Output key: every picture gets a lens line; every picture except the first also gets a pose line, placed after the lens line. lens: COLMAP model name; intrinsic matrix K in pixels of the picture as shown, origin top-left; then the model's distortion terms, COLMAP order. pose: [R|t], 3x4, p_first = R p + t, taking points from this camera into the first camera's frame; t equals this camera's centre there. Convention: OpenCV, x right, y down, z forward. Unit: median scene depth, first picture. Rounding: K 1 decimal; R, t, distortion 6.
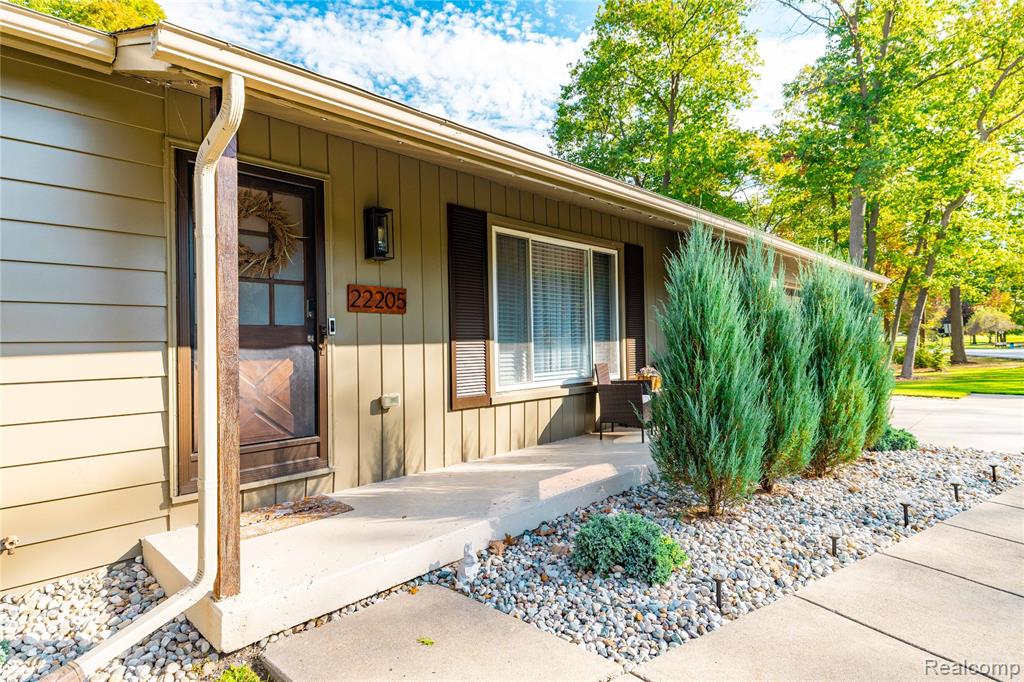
lens RADIAL K [[542.0, 0, 502.3], [0, 542.0, 341.1], [0, 0, 1]] dist [0.022881, 0.000613]
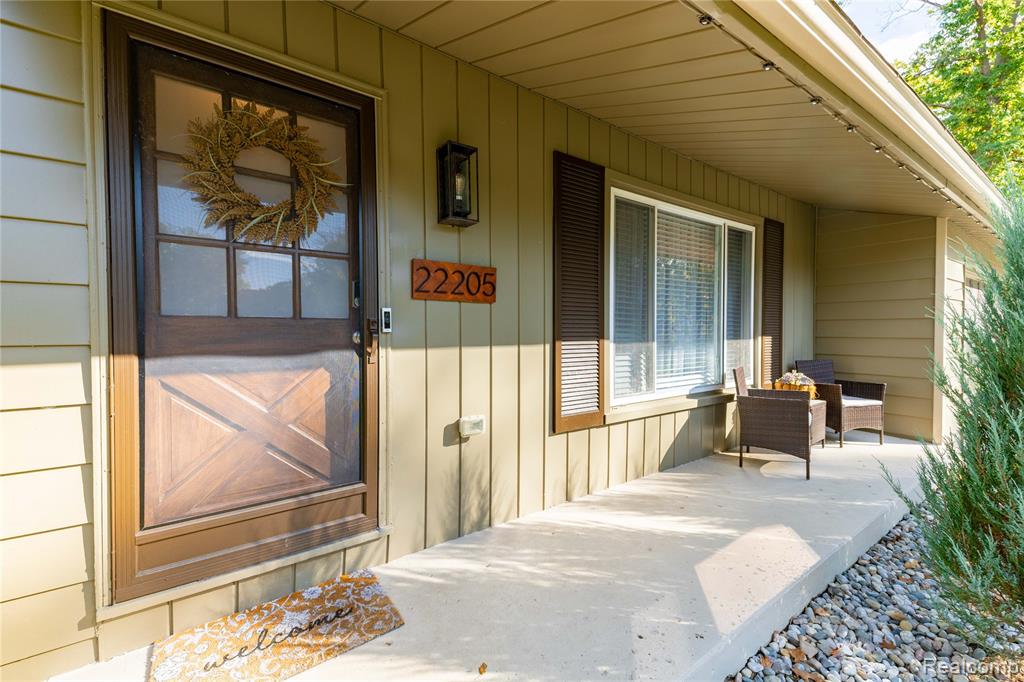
lens RADIAL K [[414.4, 0, 510.4], [0, 414.4, 338.4], [0, 0, 1]] dist [0.038572, -0.009198]
pose [[0.988695, 0.021529, -0.148384, -0.077886], [-0.016813, 0.999315, 0.032963, -0.022693], [0.148992, -0.030096, 0.988380, 0.474064]]
